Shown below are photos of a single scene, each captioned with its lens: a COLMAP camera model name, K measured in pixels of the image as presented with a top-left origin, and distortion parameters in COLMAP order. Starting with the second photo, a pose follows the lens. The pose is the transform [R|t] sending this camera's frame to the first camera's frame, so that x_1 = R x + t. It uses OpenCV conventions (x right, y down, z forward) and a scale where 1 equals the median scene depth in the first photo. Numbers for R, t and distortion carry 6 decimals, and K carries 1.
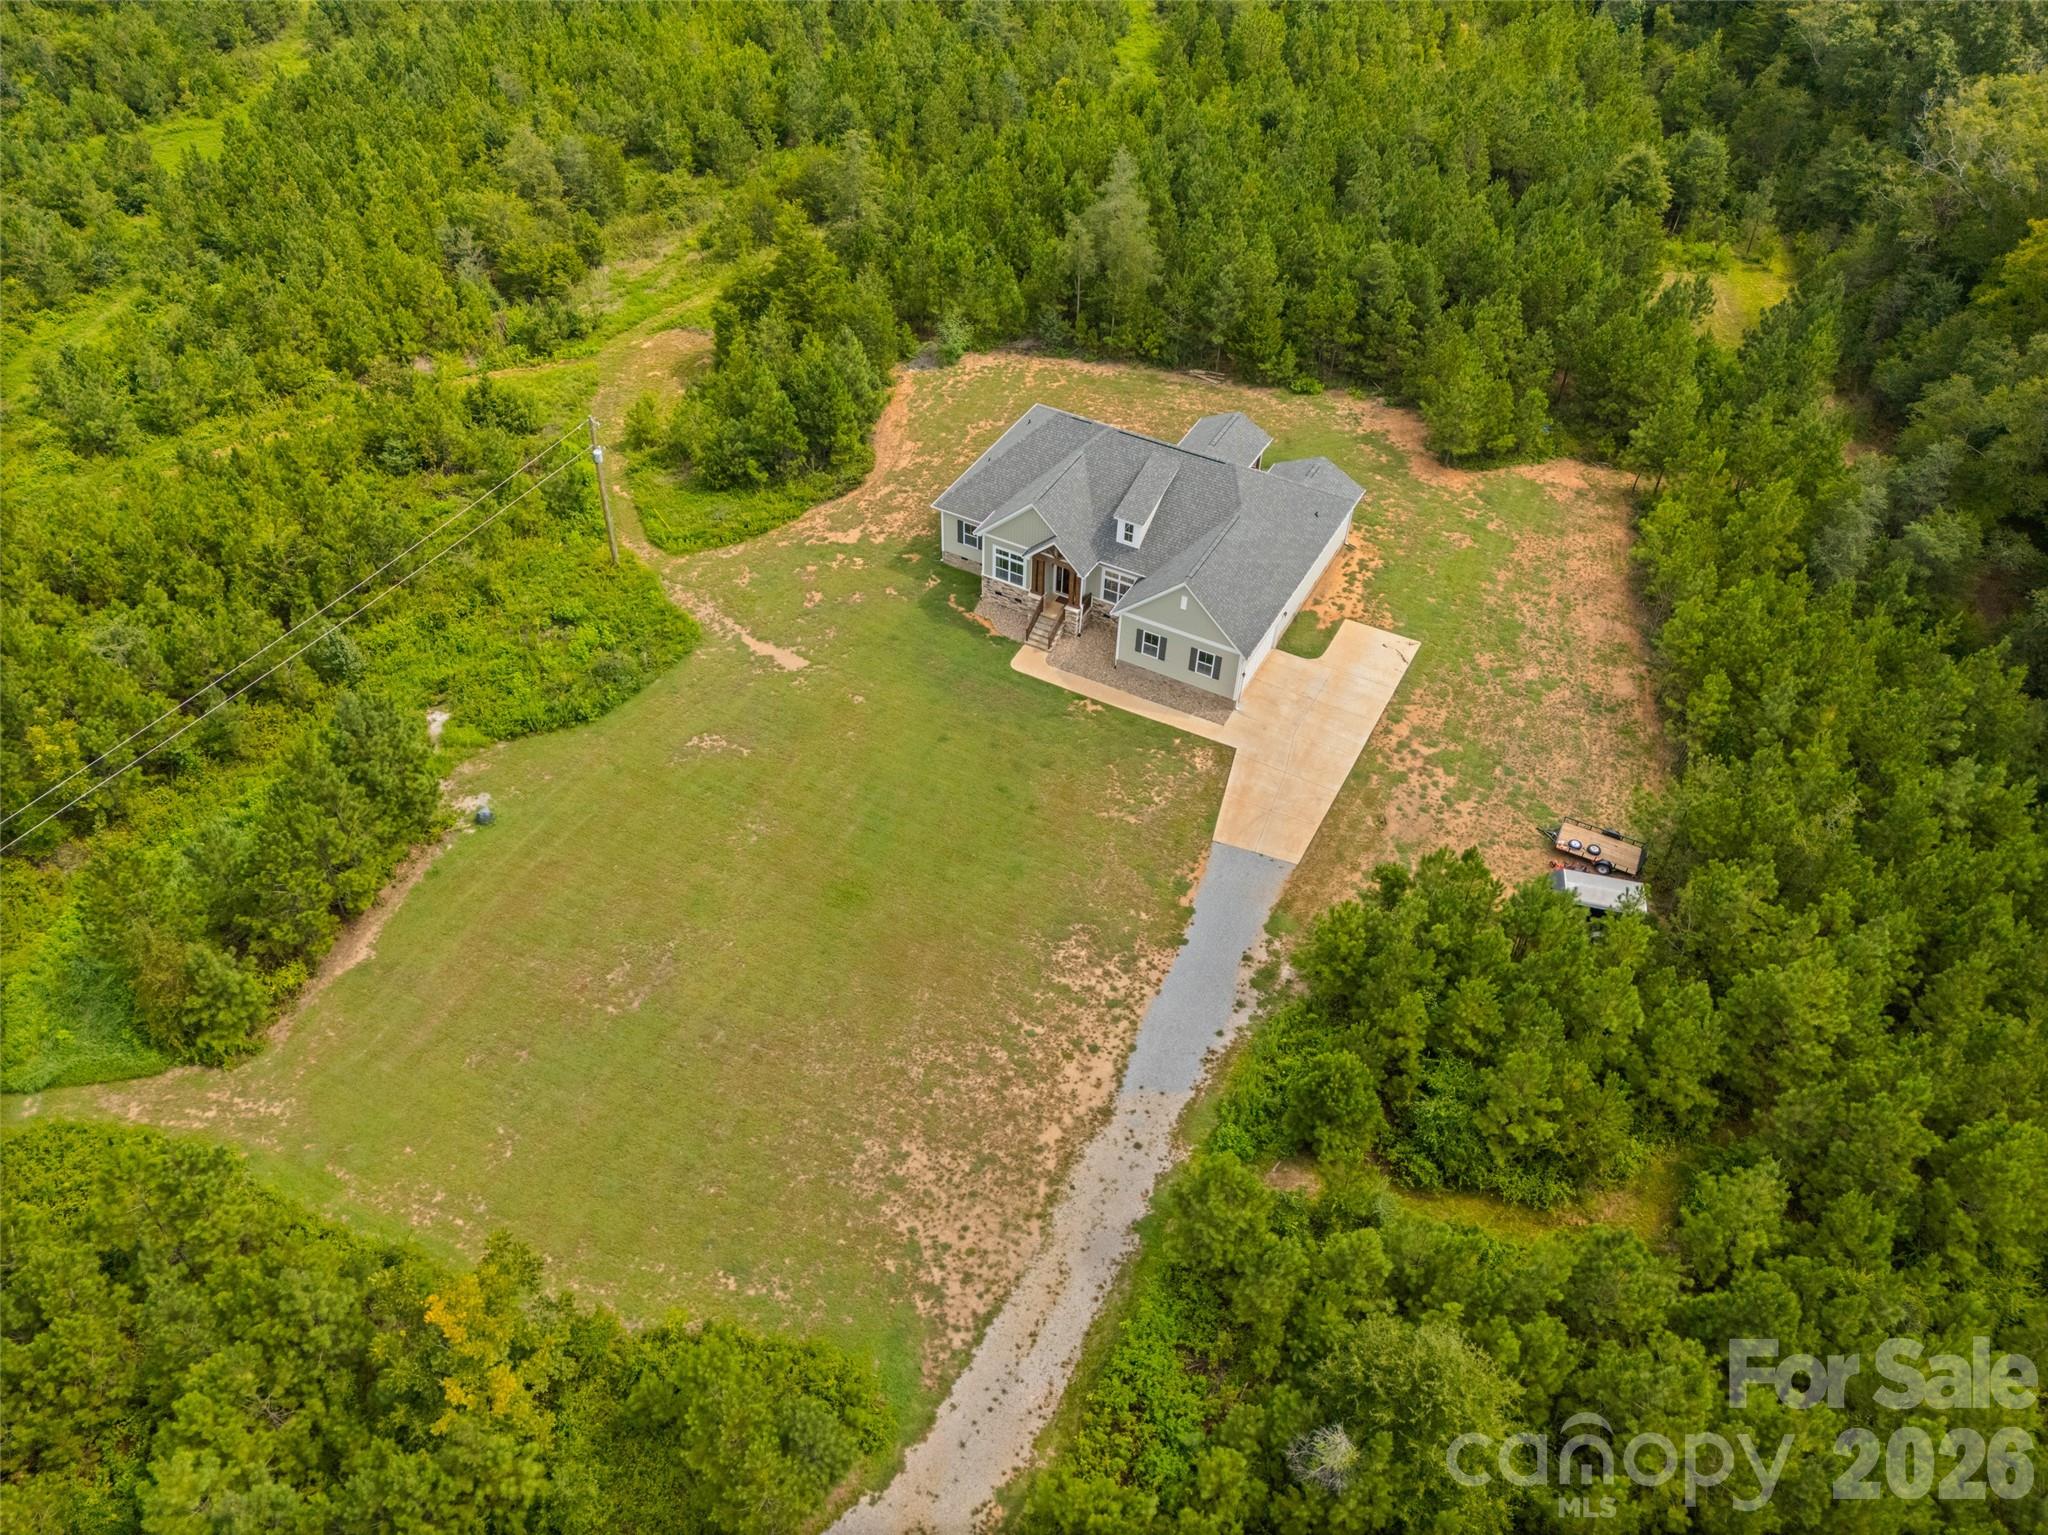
lens RADIAL K [[1499.4, 0, 1024.0], [0, 1499.4, 767.5], [0, 0, 1]] dist [0.090135, -0.084974]
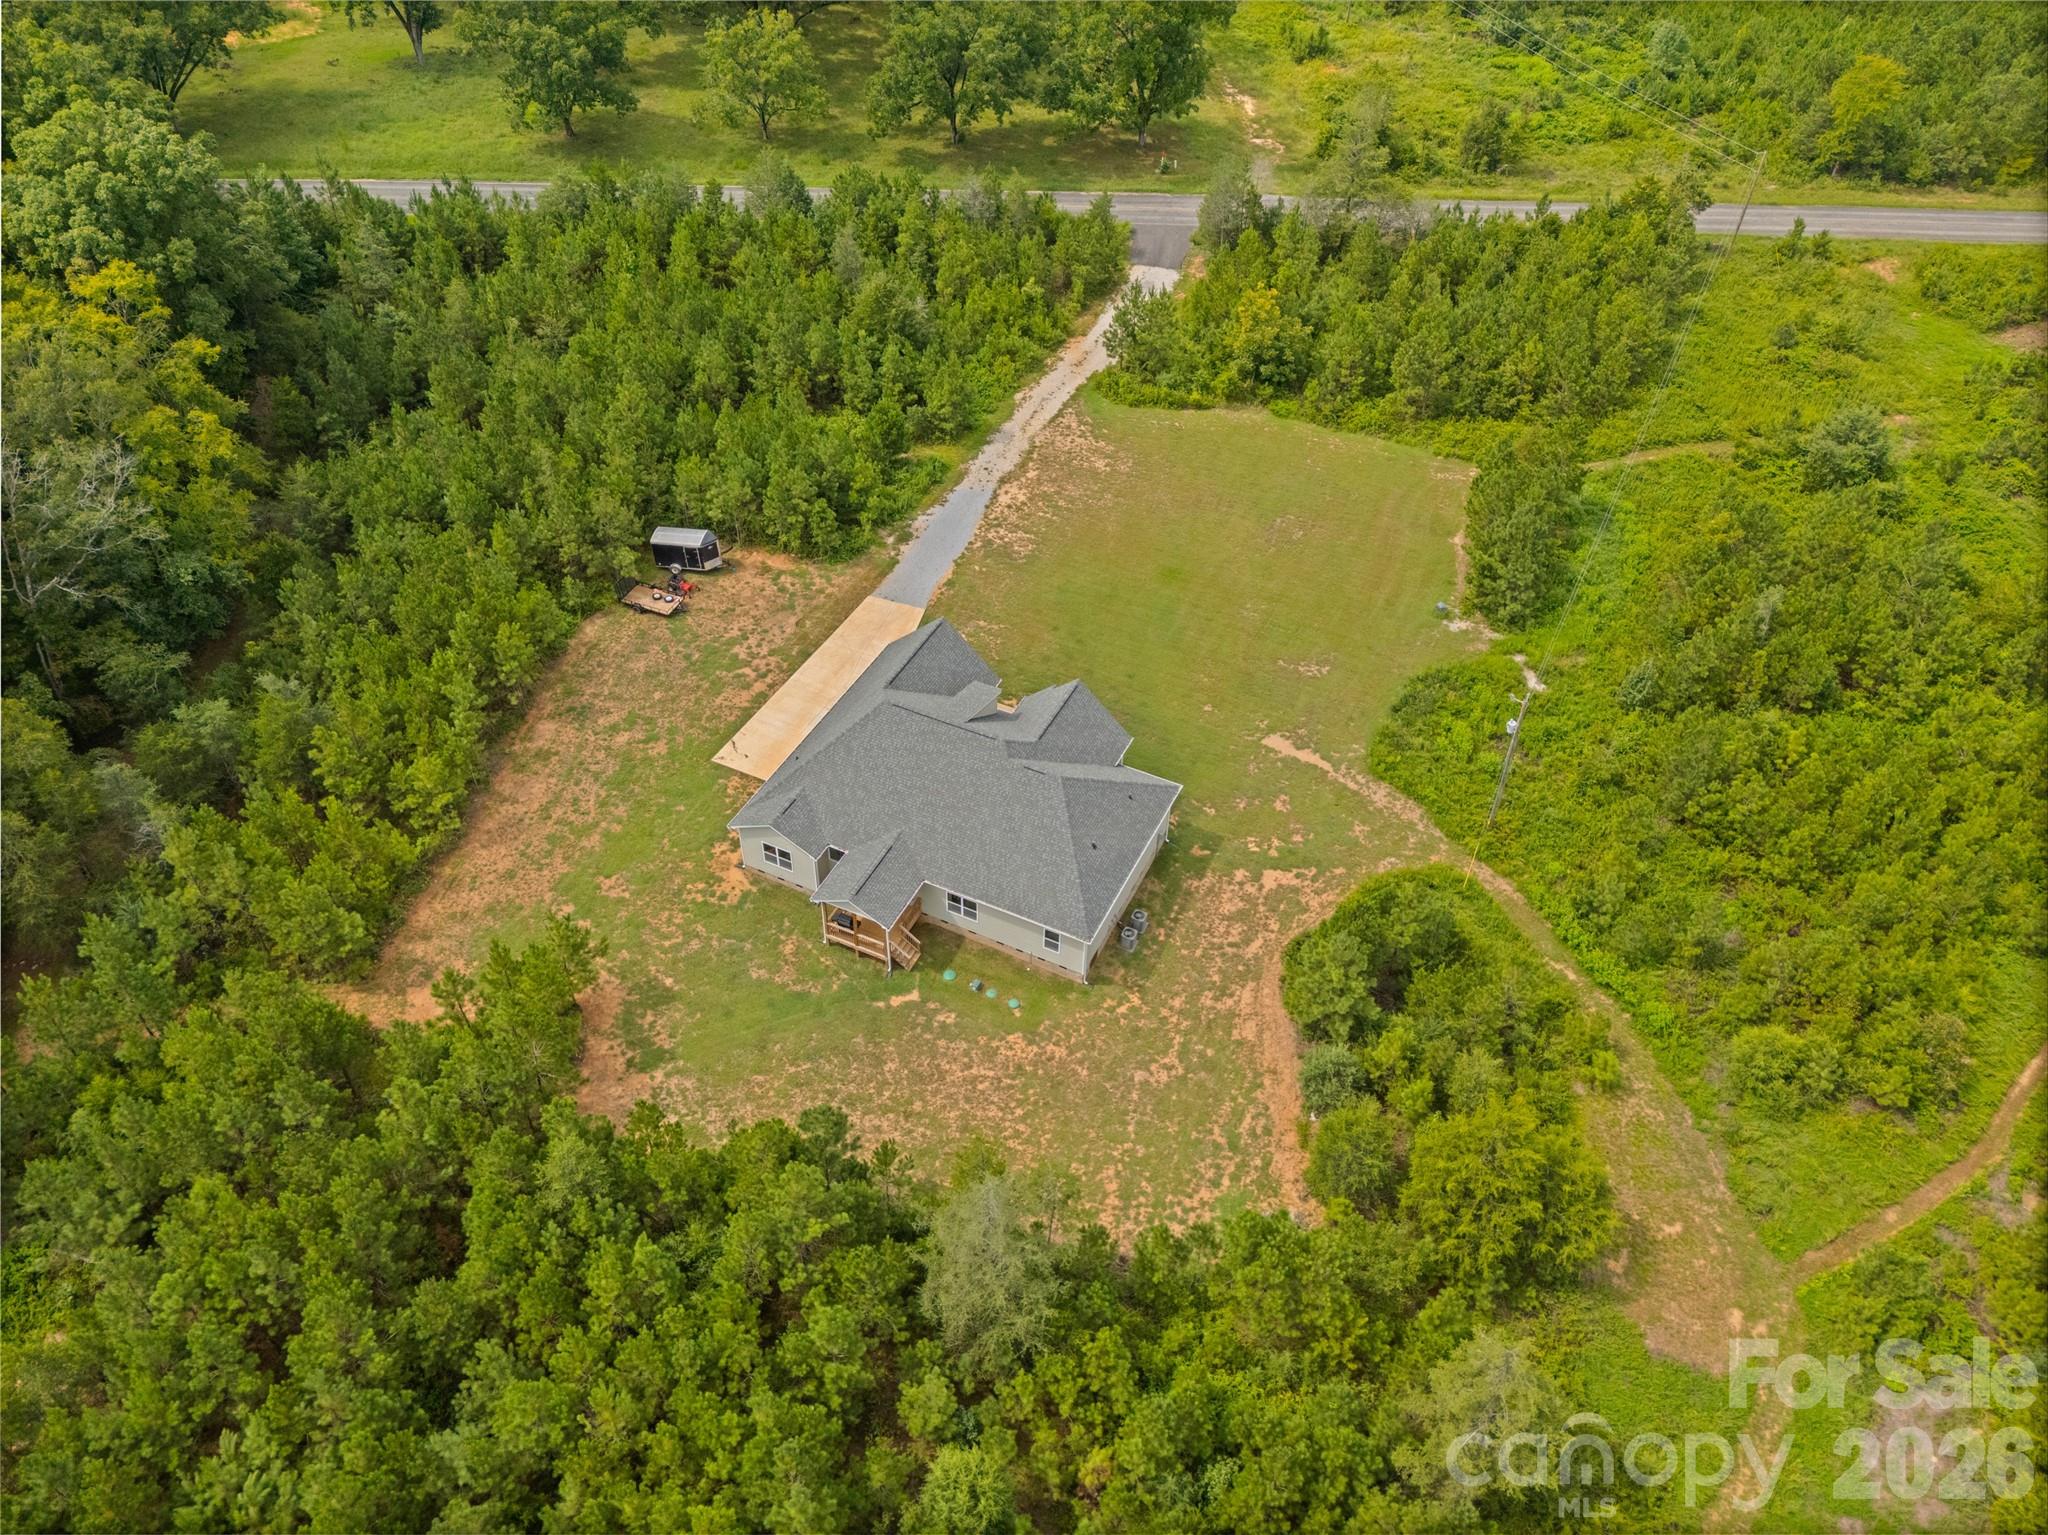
lens RADIAL K [[1499.4, 0, 1024.0], [0, 1499.4, 767.5], [0, 0, 1]] dist [0.090135, -0.084974]
pose [[-0.998142, 0.003633, -0.060828, 0.104635], [-0.060624, 0.041818, 0.997284, -1.180733], [0.006166, 0.999119, -0.041520, 1.055785]]
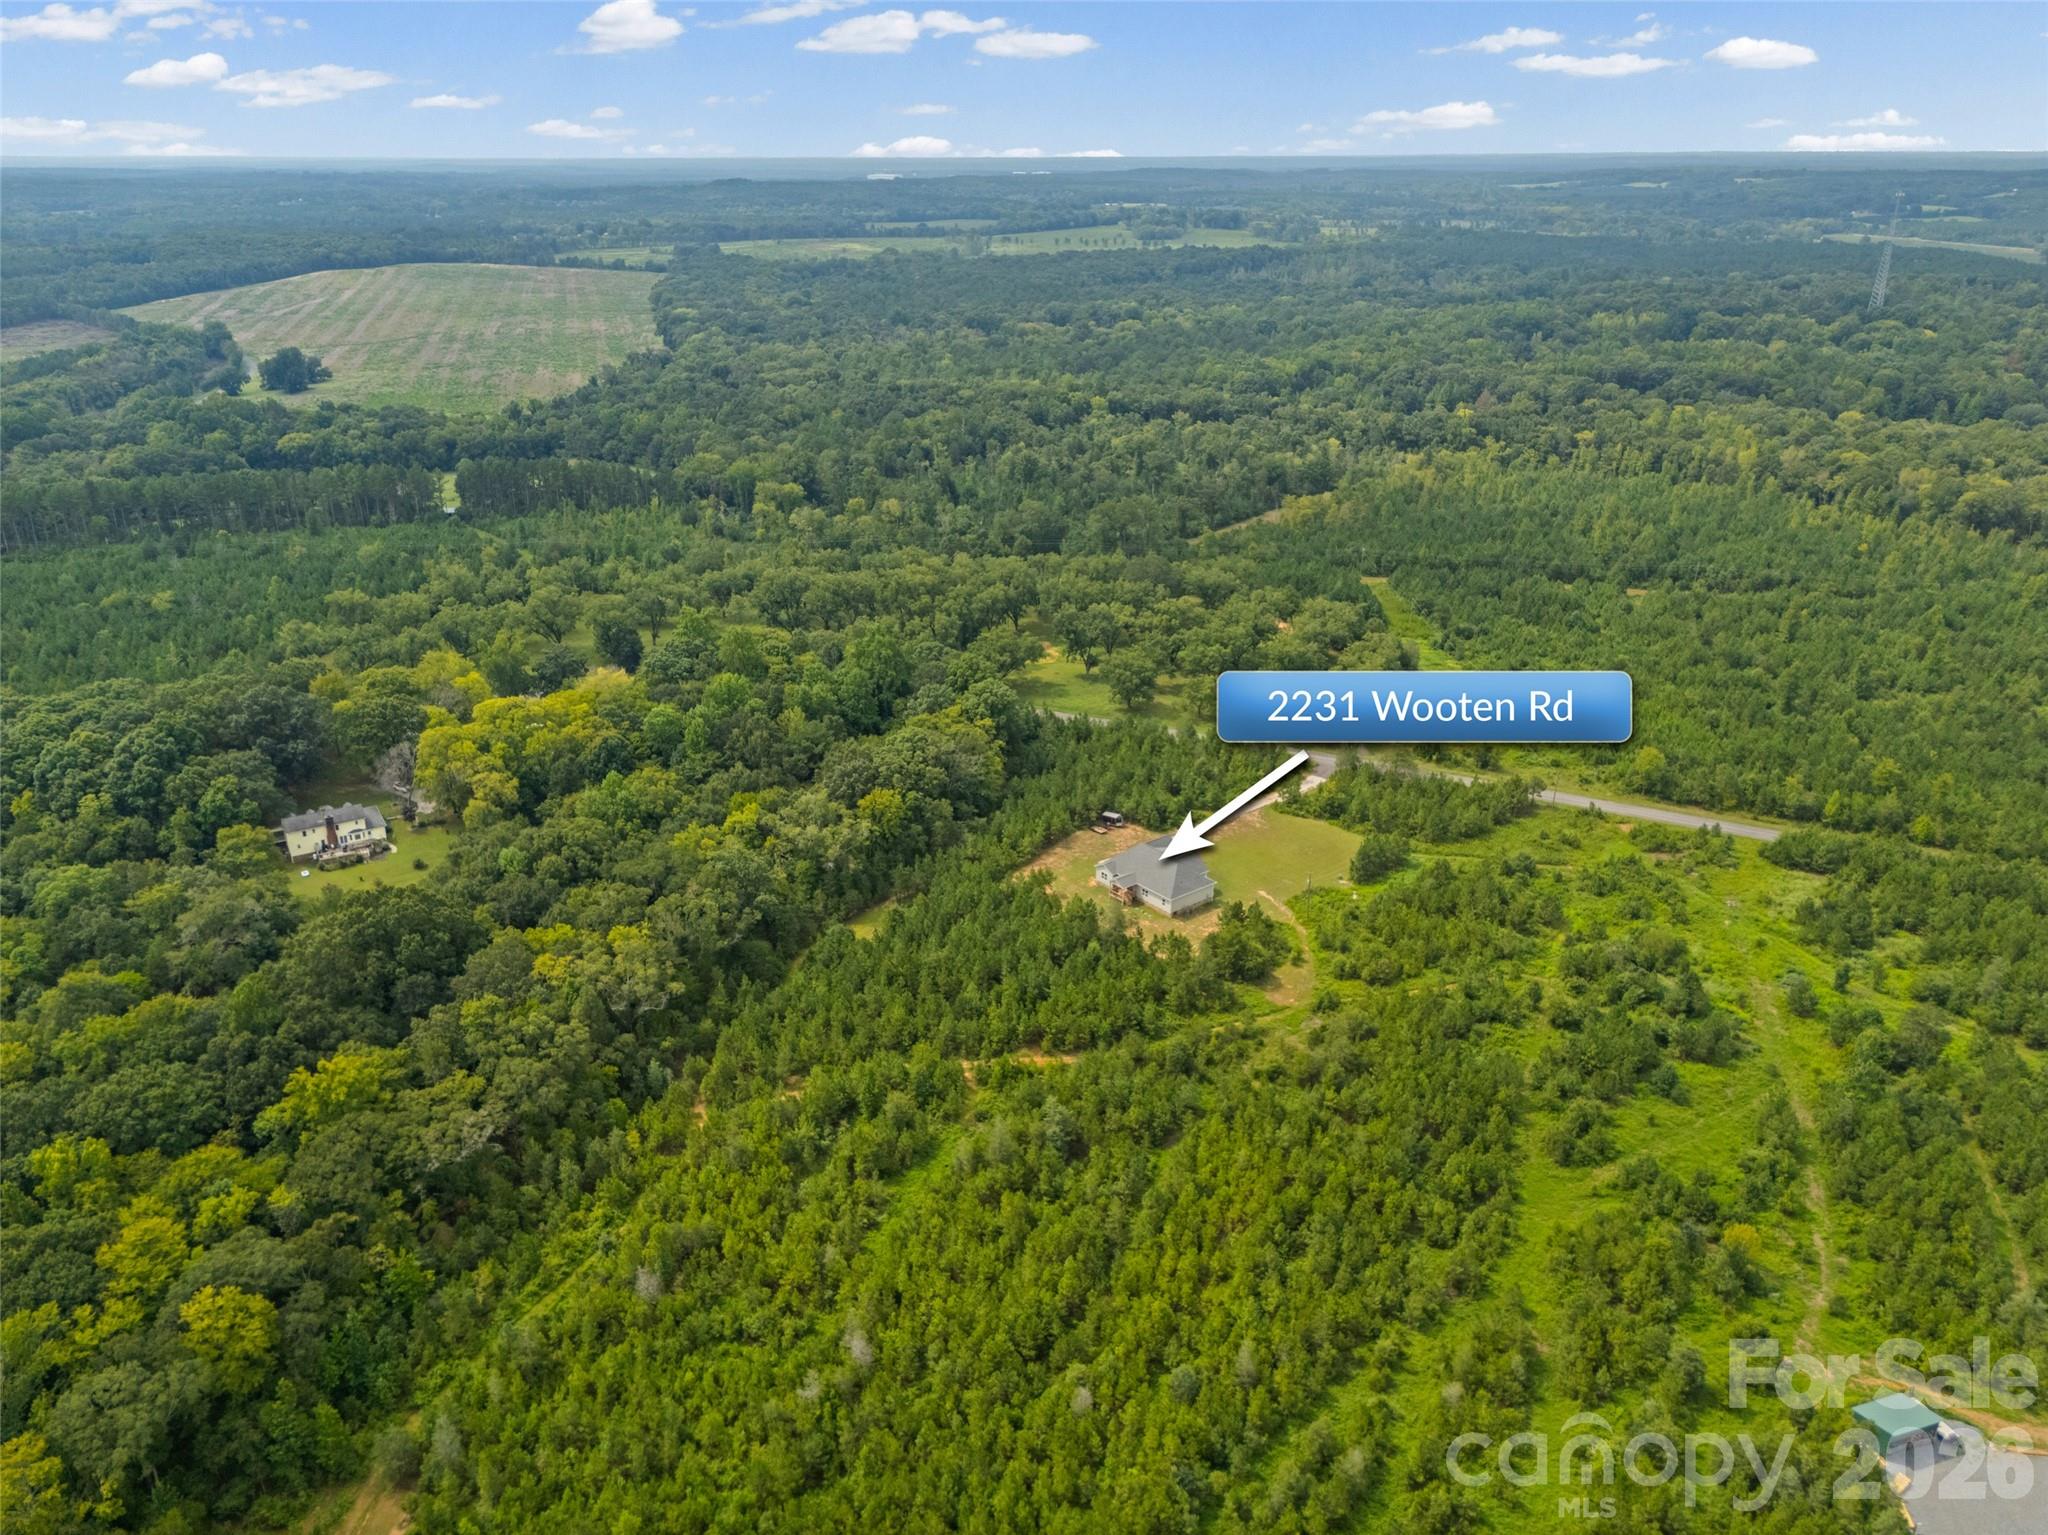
lens RADIAL K [[1431.4, 0, 1024.0], [0, 1431.4, 767.5], [0, 0, 1]] dist [0.104761, -0.000223]
pose [[-0.926343, -0.165687, 0.338284, -0.751611], [0.244179, 0.419689, 0.874207, -3.410455], [-0.286818, 0.892418, -0.348318, 2.107907]]
